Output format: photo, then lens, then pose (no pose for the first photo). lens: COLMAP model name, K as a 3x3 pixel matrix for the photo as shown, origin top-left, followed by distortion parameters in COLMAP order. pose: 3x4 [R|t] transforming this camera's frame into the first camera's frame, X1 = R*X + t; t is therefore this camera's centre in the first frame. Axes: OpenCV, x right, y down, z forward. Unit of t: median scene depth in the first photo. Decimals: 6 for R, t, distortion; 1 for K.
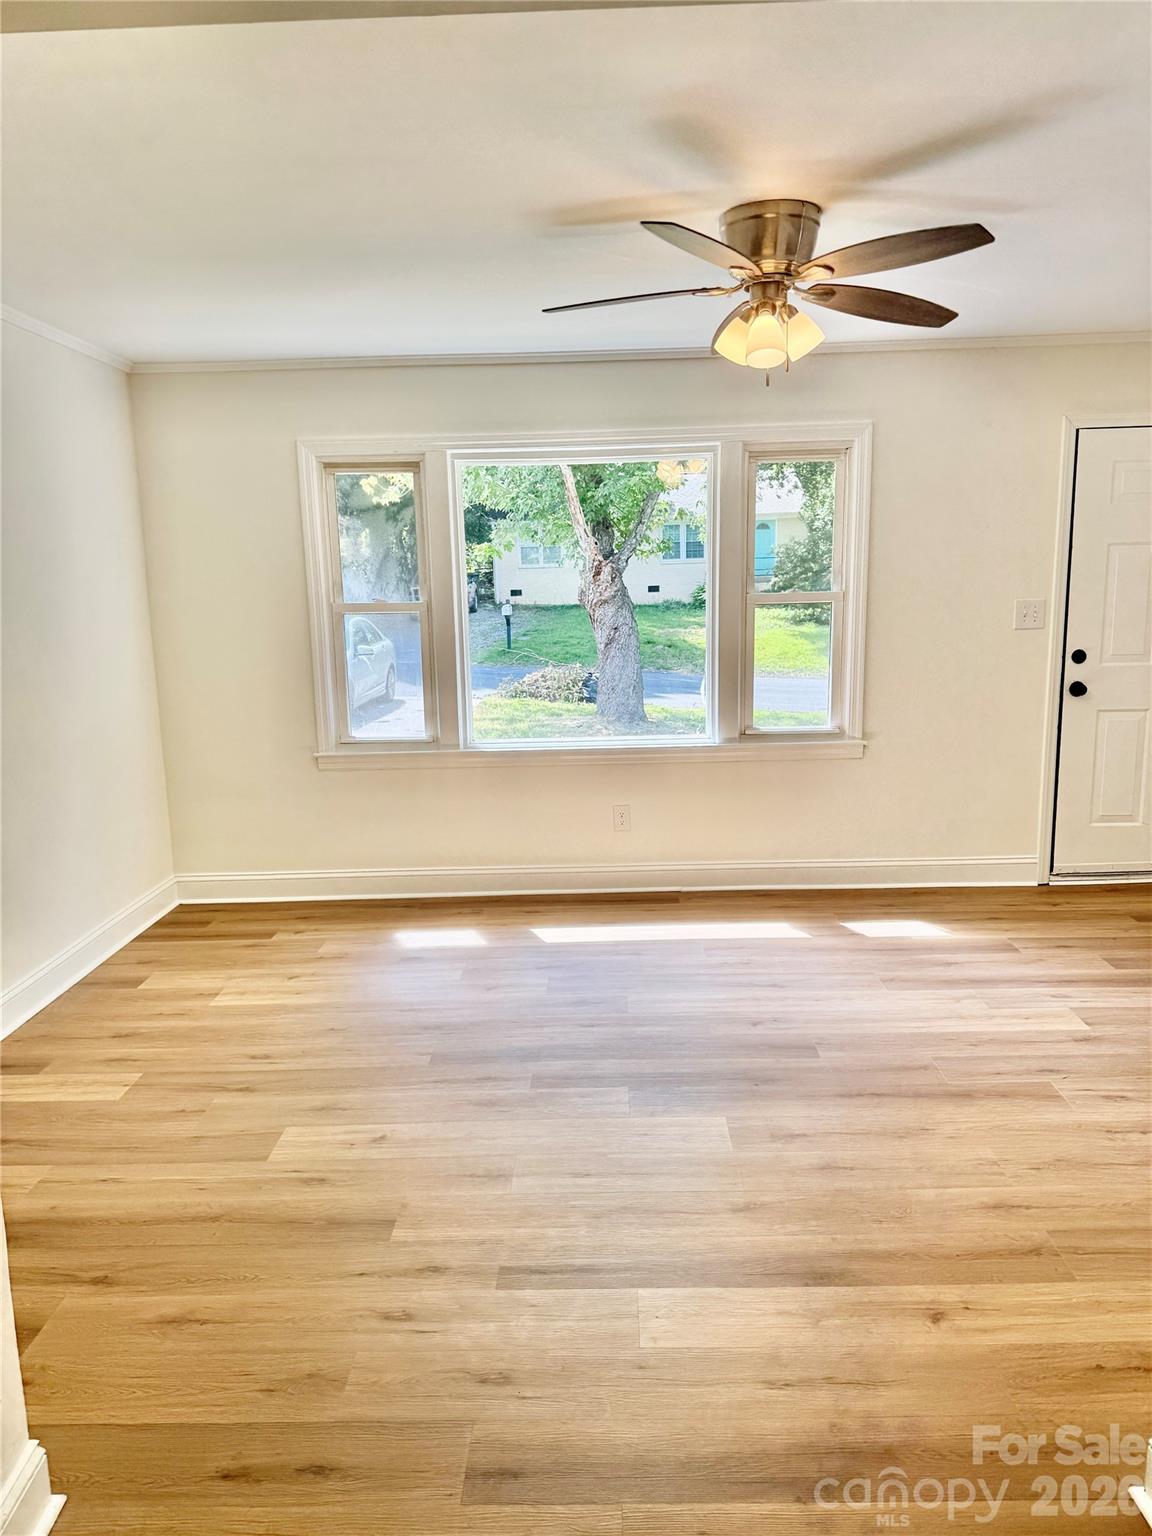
lens RADIAL K [[1094.0, 0, 575.0], [0, 1094.0, 802.0], [0, 0, 1]] dist [0.028662, -0.001835]
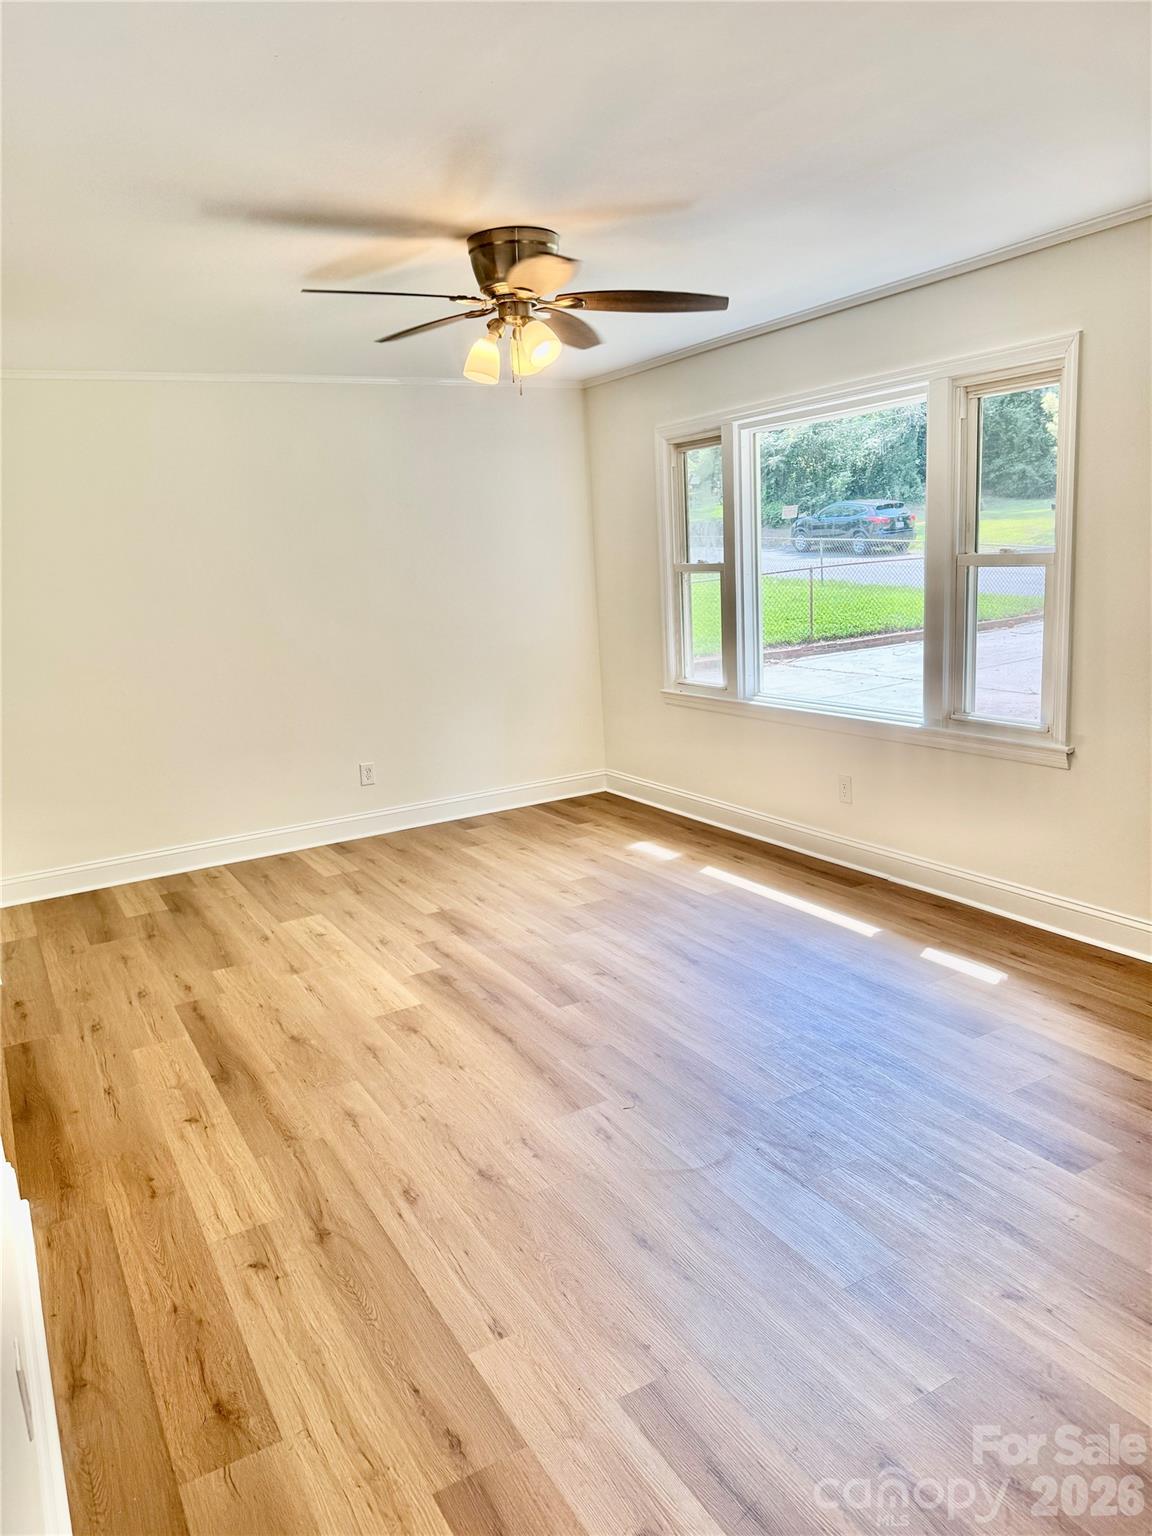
lens RADIAL K [[1100.6, 0, 576.0], [0, 1100.6, 768.0], [0, 0, 1]] dist [0.041469, -0.000149]
pose [[0.507489, 0.166568, -0.845405, 0.843818], [-0.133290, 0.984503, 0.113962, -0.093590], [0.851286, 0.054850, 0.521827, 0.337051]]
